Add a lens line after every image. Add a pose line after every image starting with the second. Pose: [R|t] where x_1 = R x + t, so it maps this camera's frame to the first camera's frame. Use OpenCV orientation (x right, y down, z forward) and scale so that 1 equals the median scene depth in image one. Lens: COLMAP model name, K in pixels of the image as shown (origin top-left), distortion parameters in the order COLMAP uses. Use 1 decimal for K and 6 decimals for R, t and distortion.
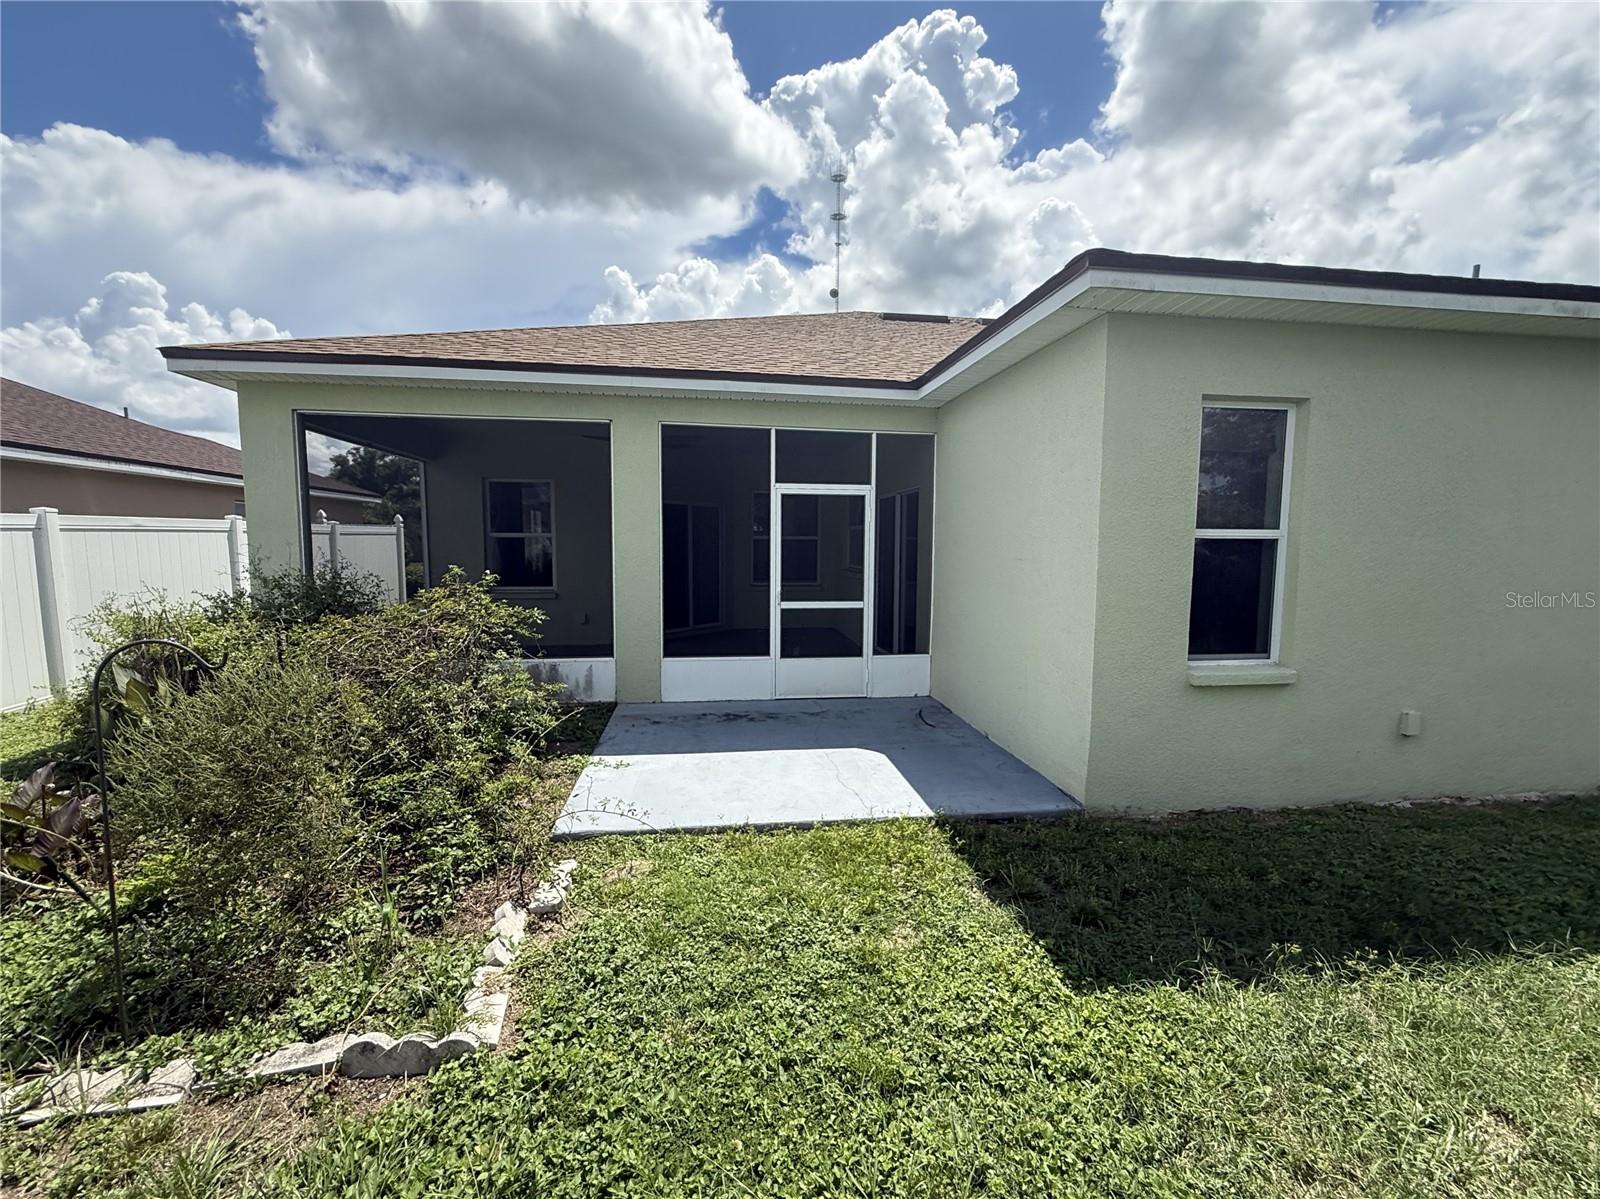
lens RADIAL K [[678.1, 0, 796.6], [0, 678.1, 600.1], [0, 0, 1]] dist [-0.011614, -0.000503]
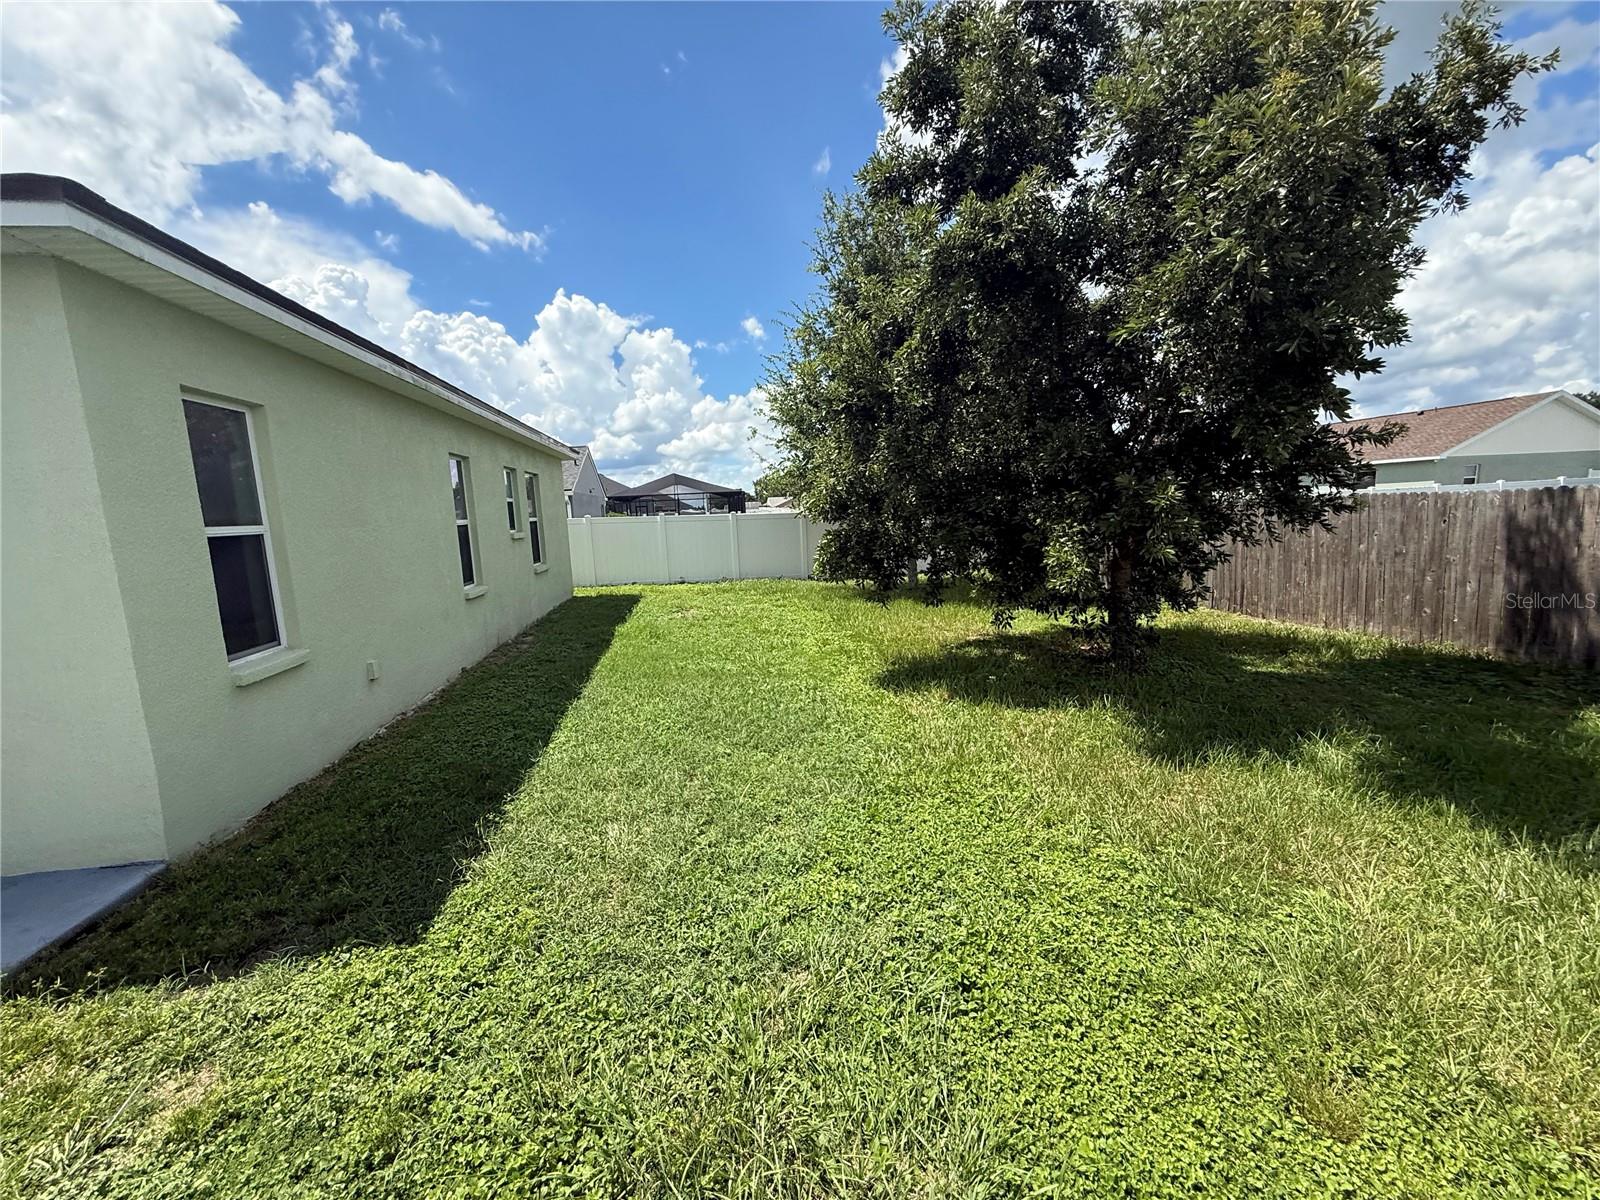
lens RADIAL K [[638.1, 0, 798.9], [0, 638.1, 596.8], [0, 0, 1]] dist [0.001096, 0.000123]
pose [[-0.041664, -0.141678, 0.989036, -0.347172], [0.132020, 0.980435, 0.146007, -0.029152], [-0.990371, 0.136656, -0.022145, 0.196132]]
